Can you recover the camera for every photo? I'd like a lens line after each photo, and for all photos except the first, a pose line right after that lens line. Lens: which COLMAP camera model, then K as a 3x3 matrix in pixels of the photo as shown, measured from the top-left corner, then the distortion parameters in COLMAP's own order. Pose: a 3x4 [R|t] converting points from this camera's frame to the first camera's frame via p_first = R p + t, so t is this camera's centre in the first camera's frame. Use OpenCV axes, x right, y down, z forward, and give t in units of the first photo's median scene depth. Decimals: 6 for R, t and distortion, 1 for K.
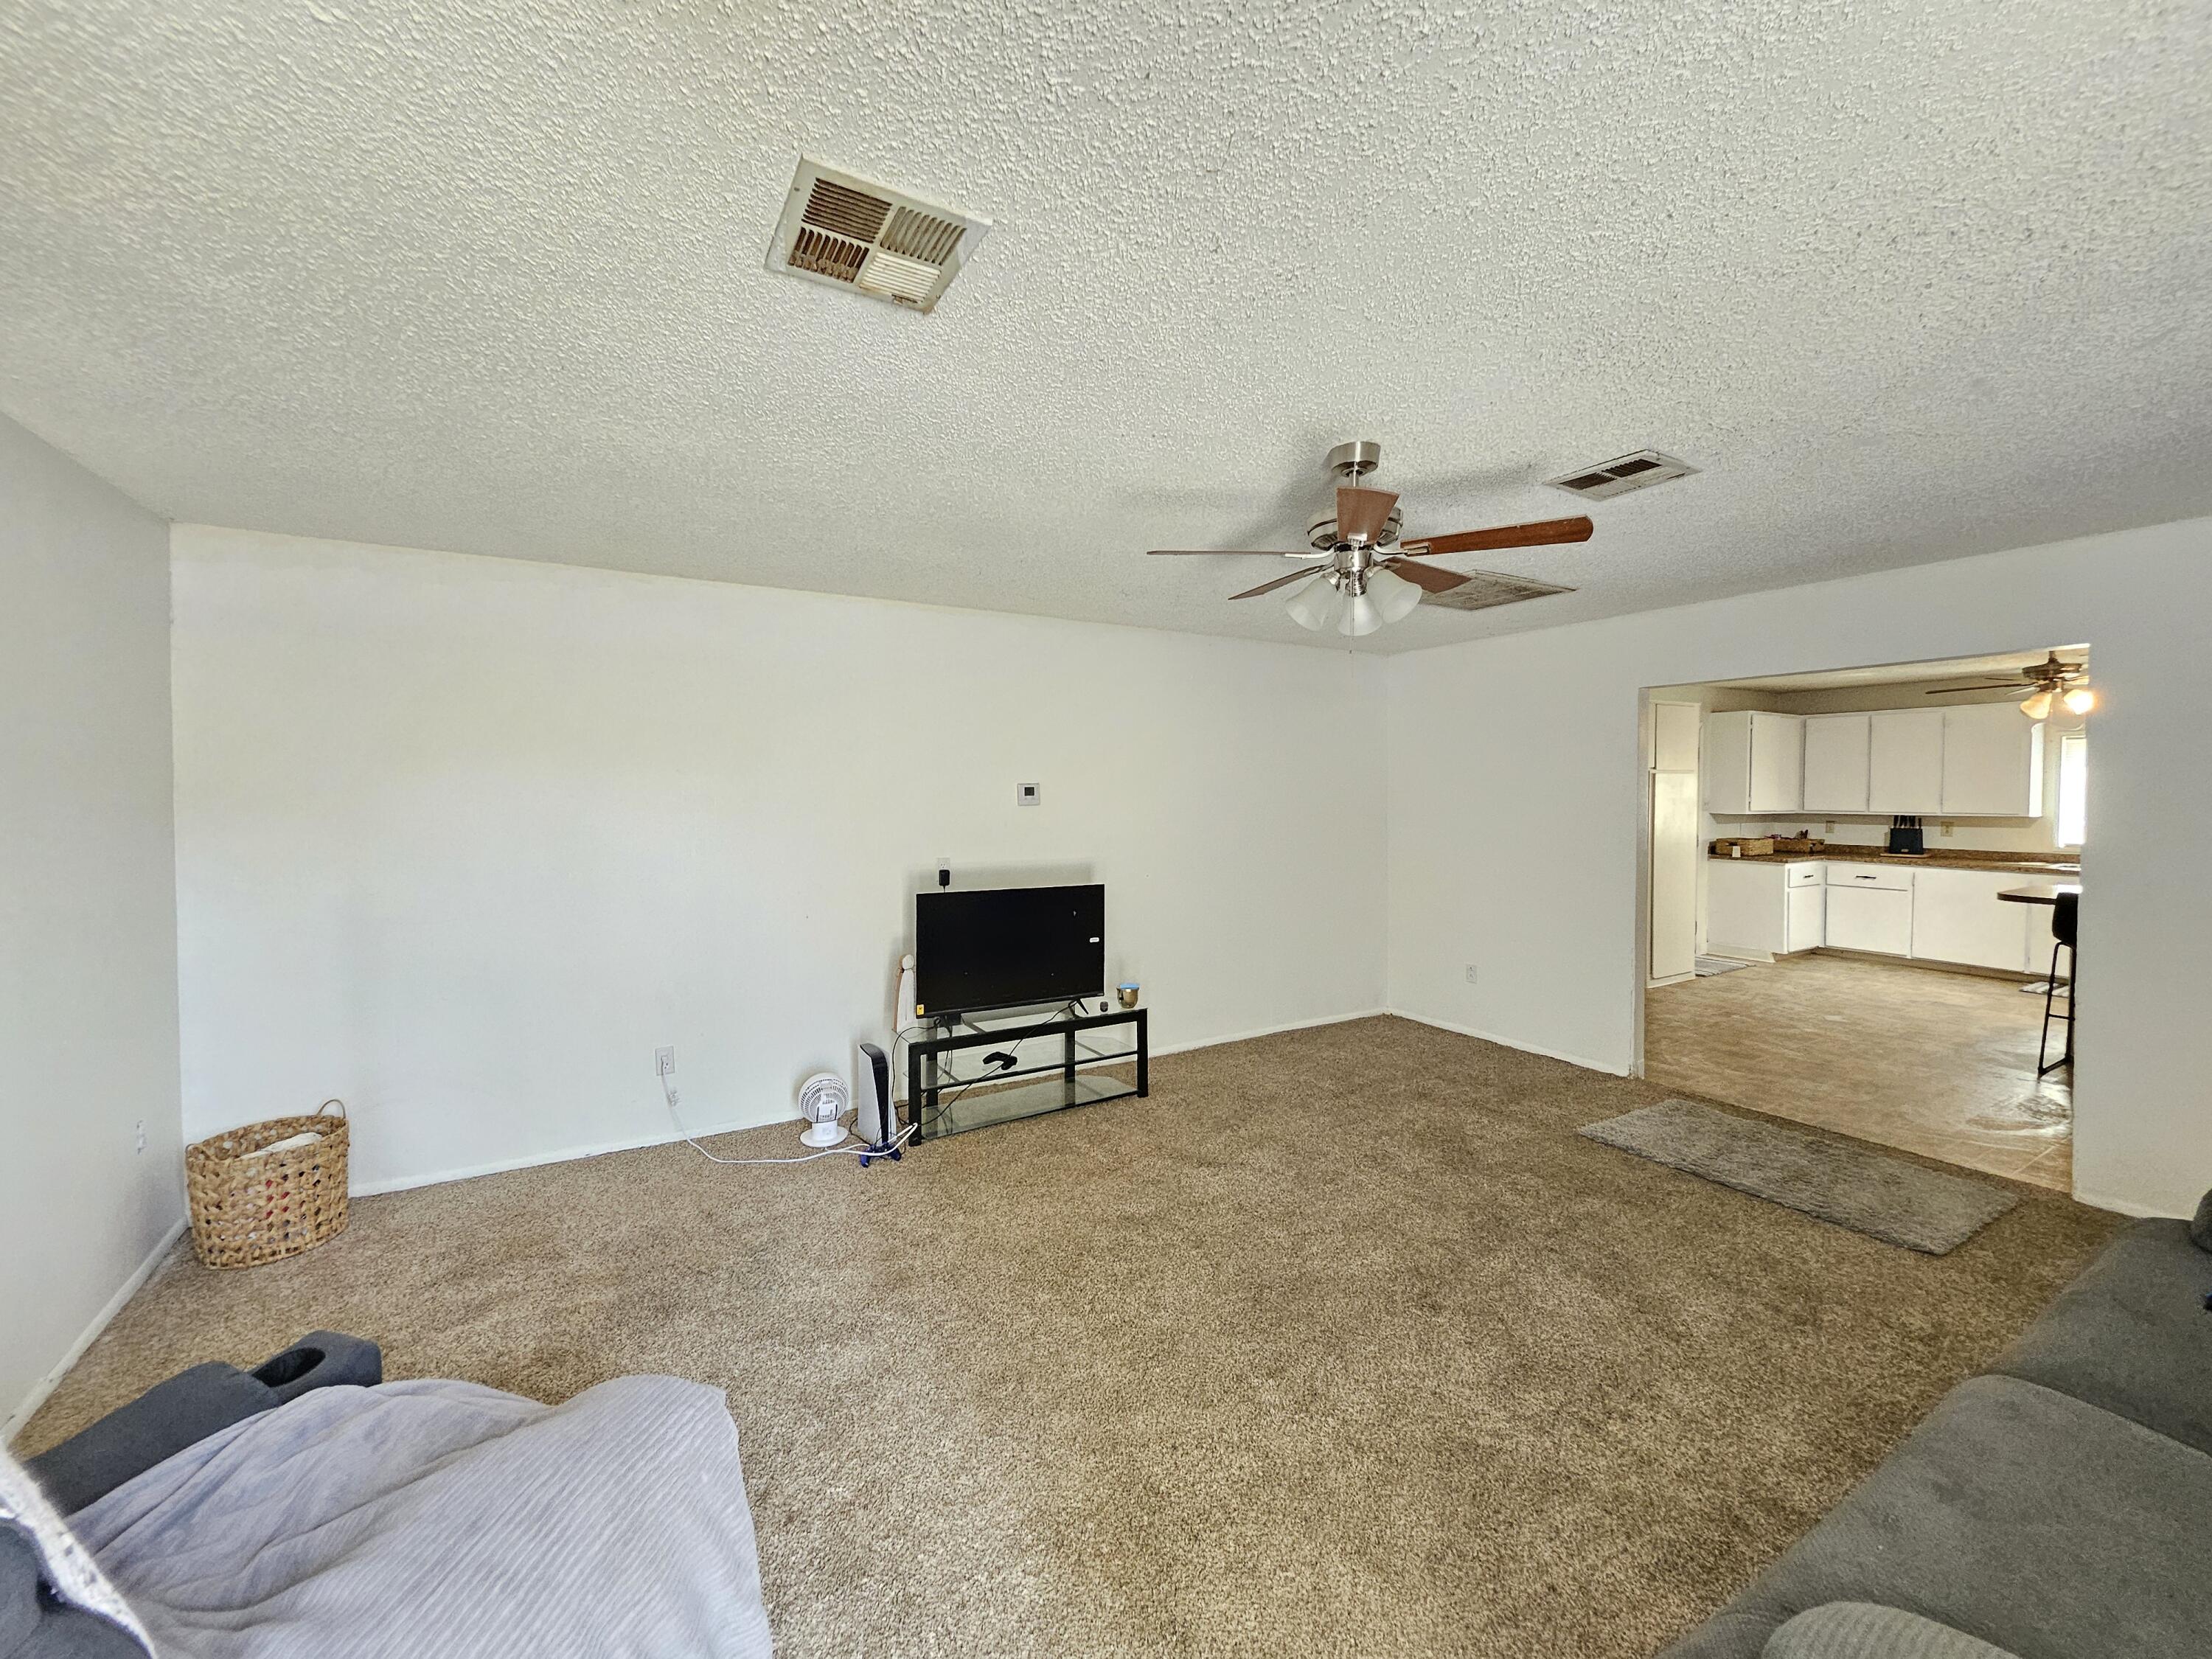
lens RADIAL K [[870.8, 0, 1093.8], [0, 870.8, 823.8], [0, 0, 1]] dist [0.006606, -0.002441]
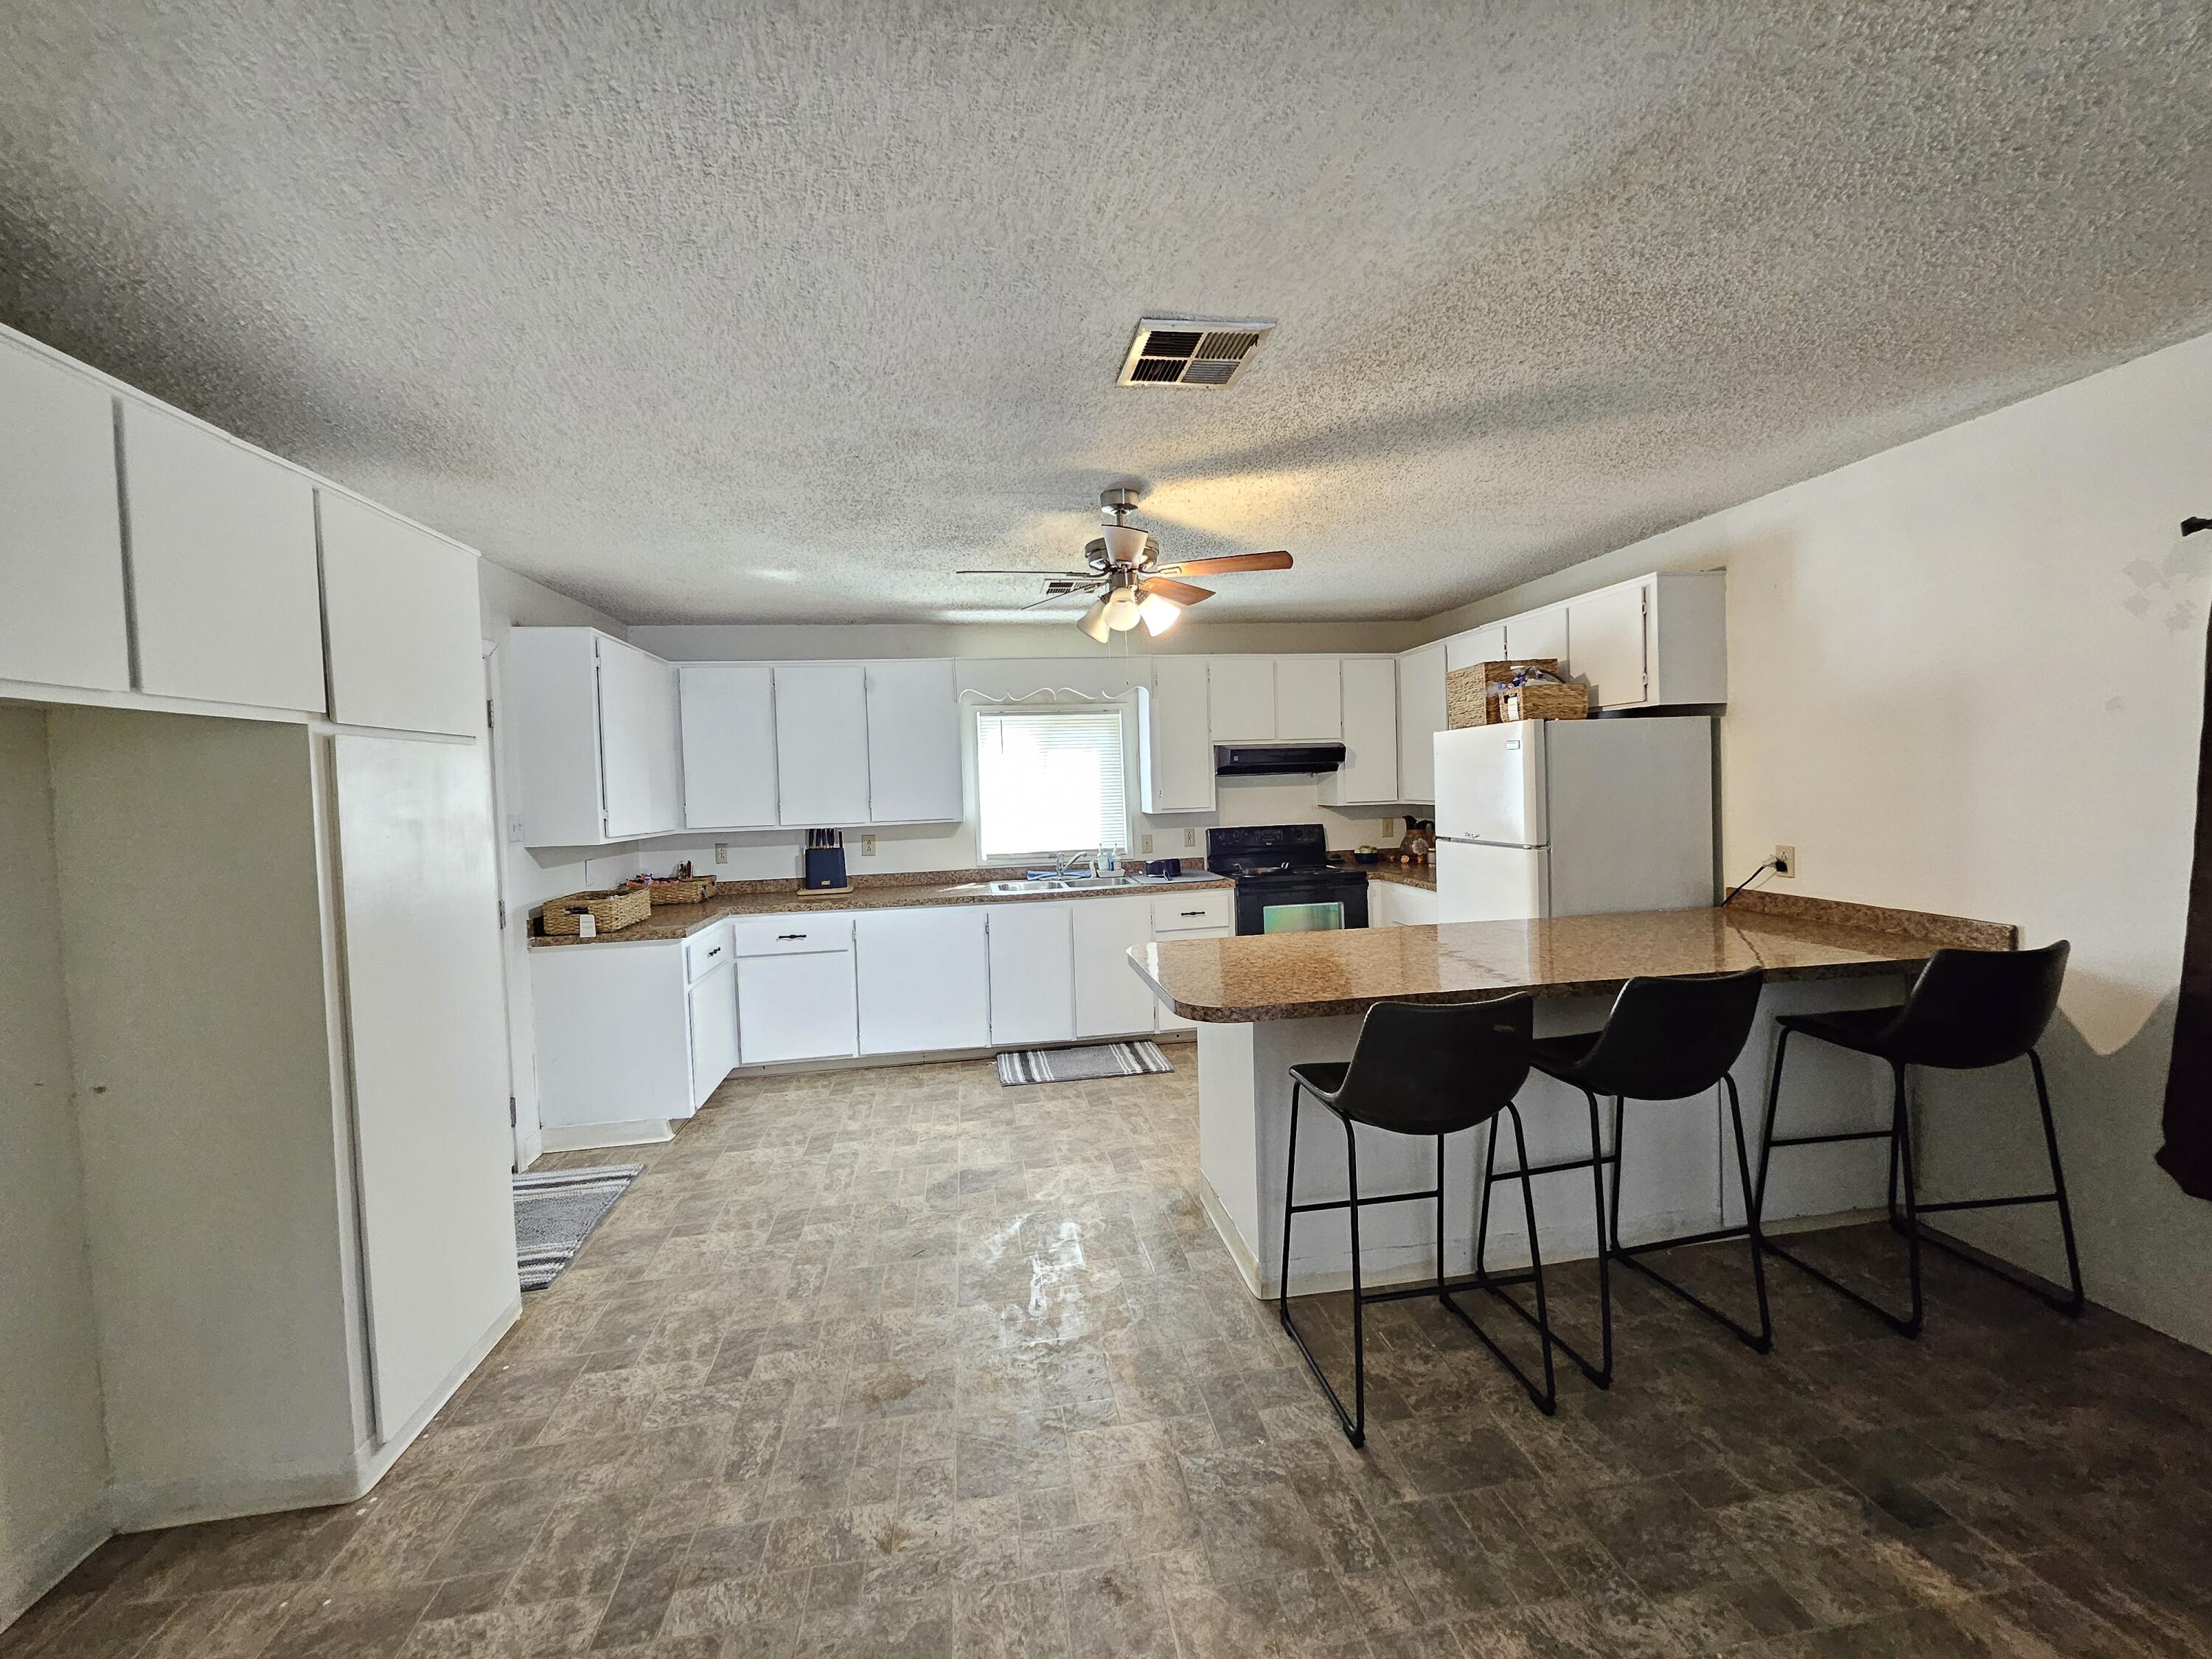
lens RADIAL K [[870.8, 0, 1100.7], [0, 870.8, 821.7], [0, 0, 1]] dist [0.006606, -0.002441]
pose [[0.359199, -0.048306, 0.932010, 0.404466], [0.065351, 0.997510, 0.026515, -0.017836], [-0.930970, 0.051384, 0.361462, 0.575214]]
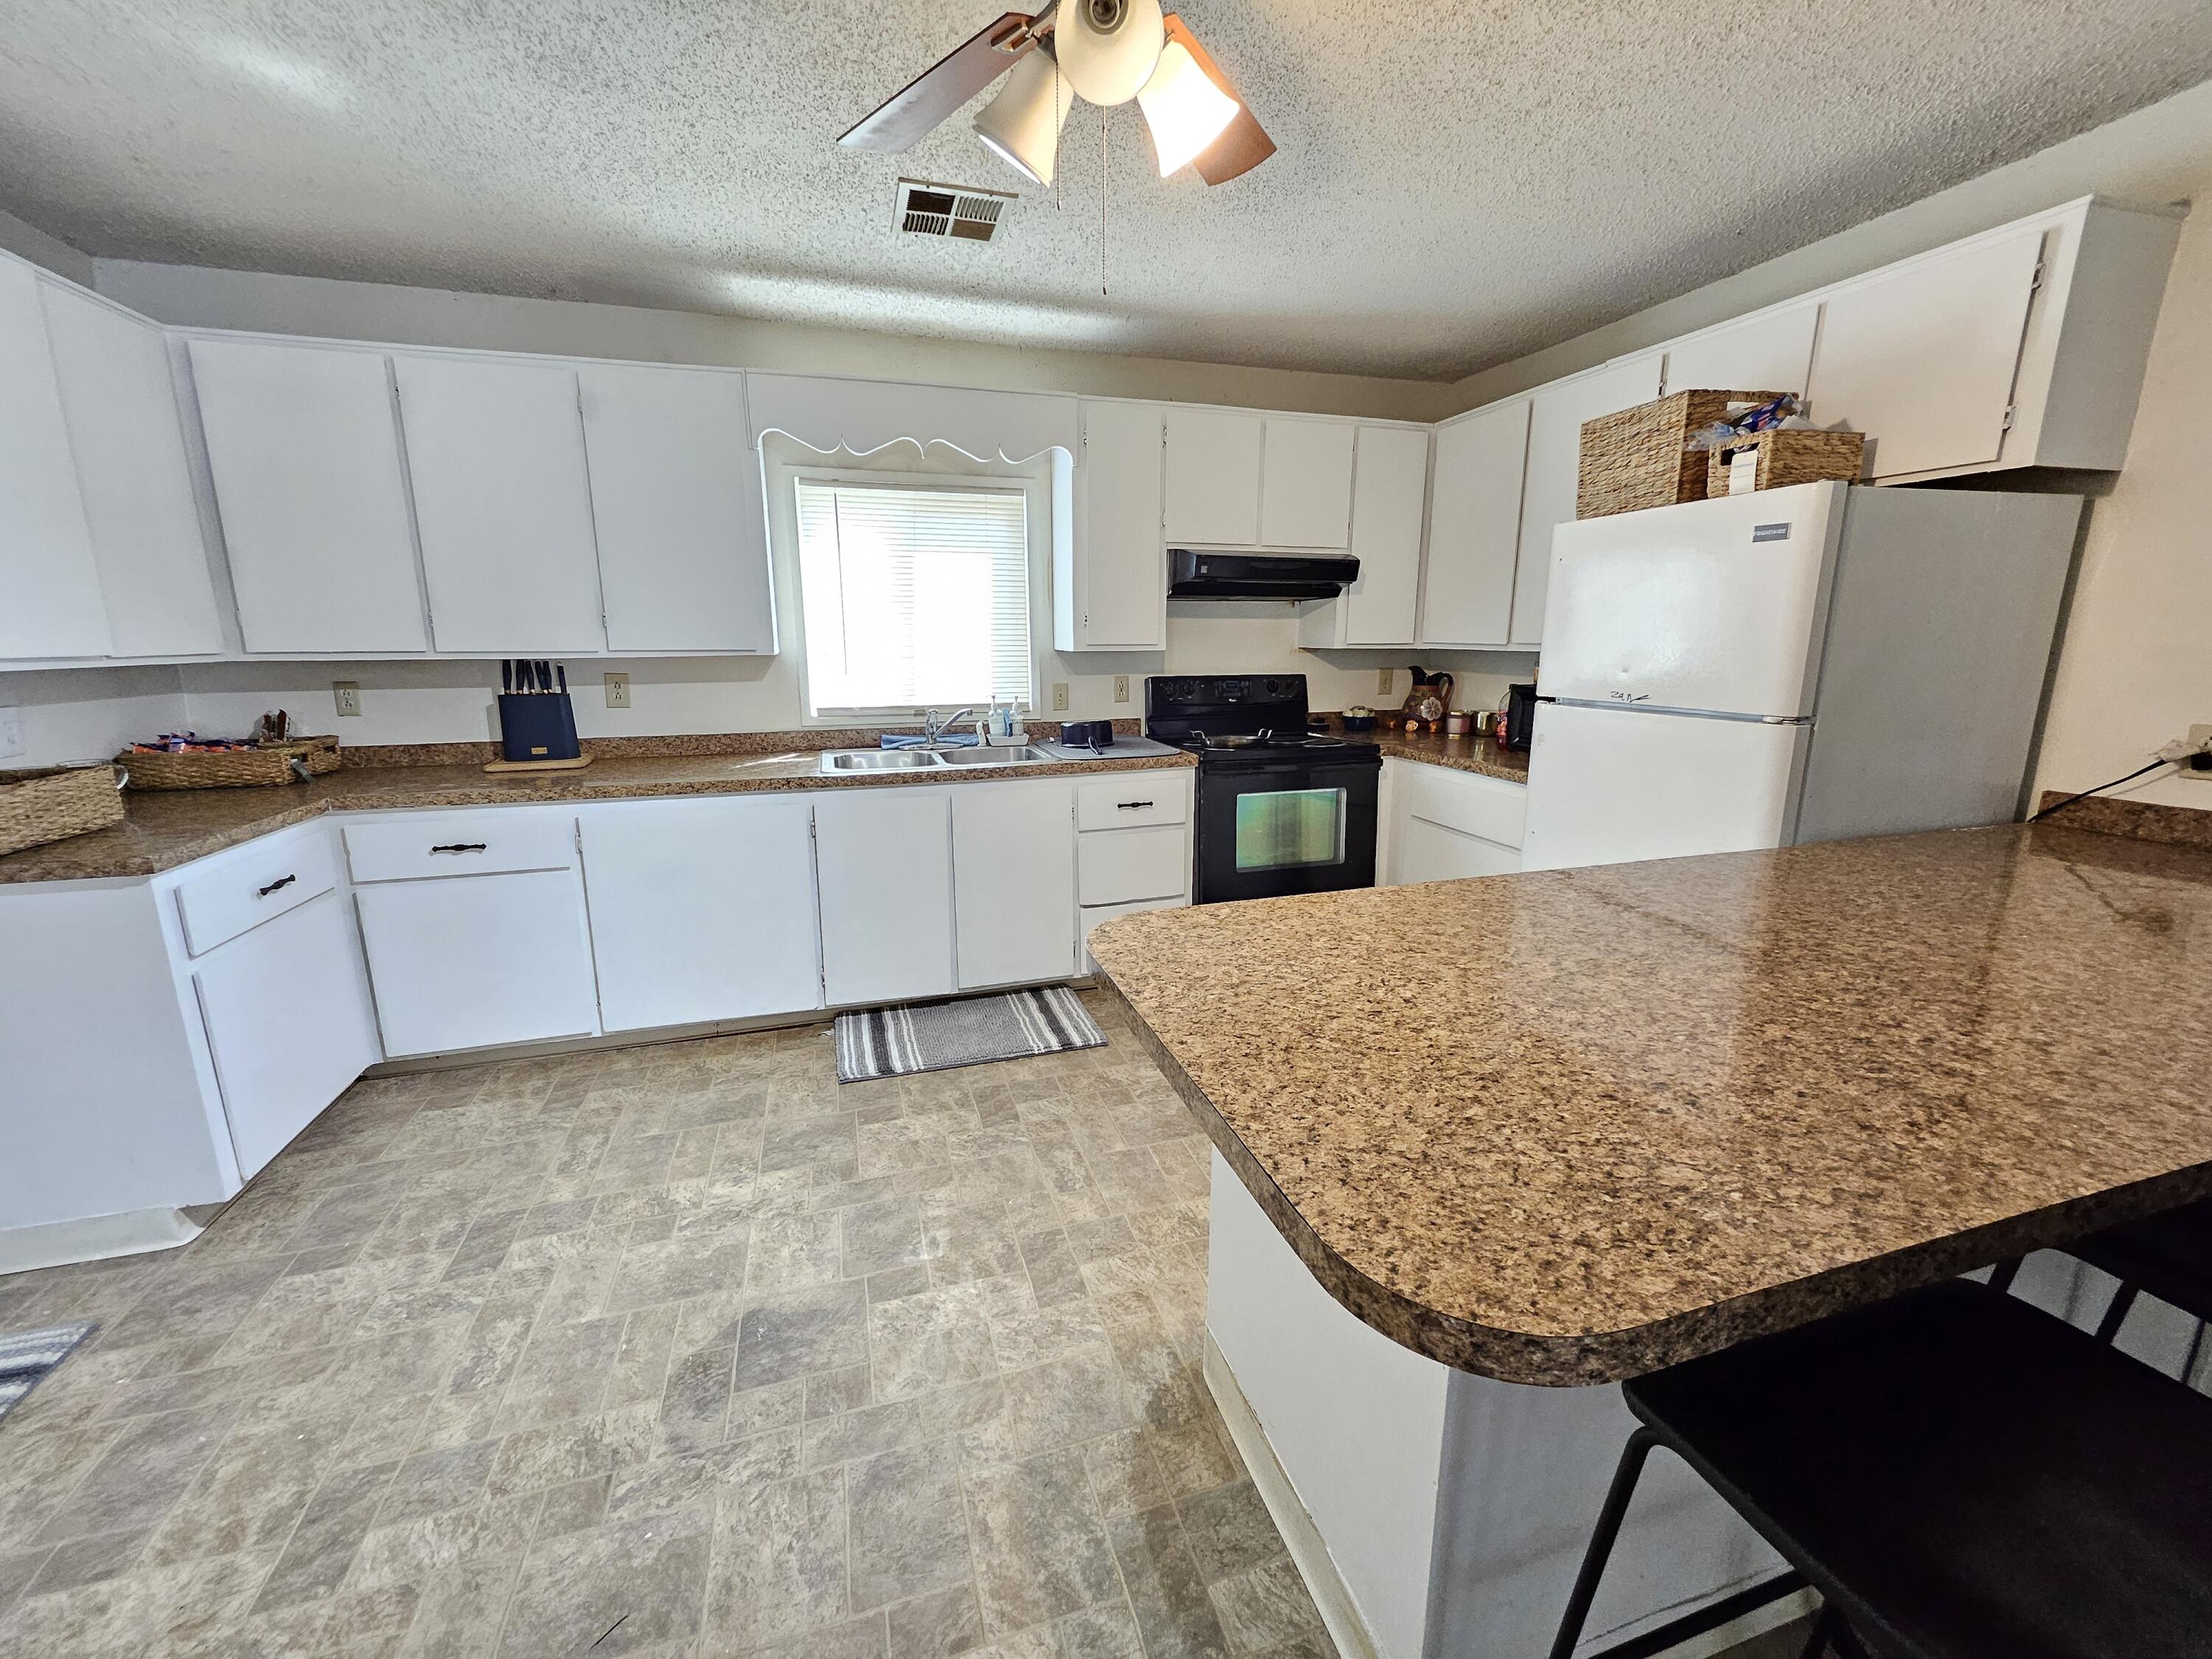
lens RADIAL K [[870.8, 0, 1096.4], [0, 870.8, 814.5], [0, 0, 1]] dist [0.006606, -0.002441]
pose [[0.227132, -0.197775, 0.953570, 0.601606], [0.036300, 0.980200, 0.194652, -0.008590], [-0.973187, -0.009597, 0.229815, 0.663315]]
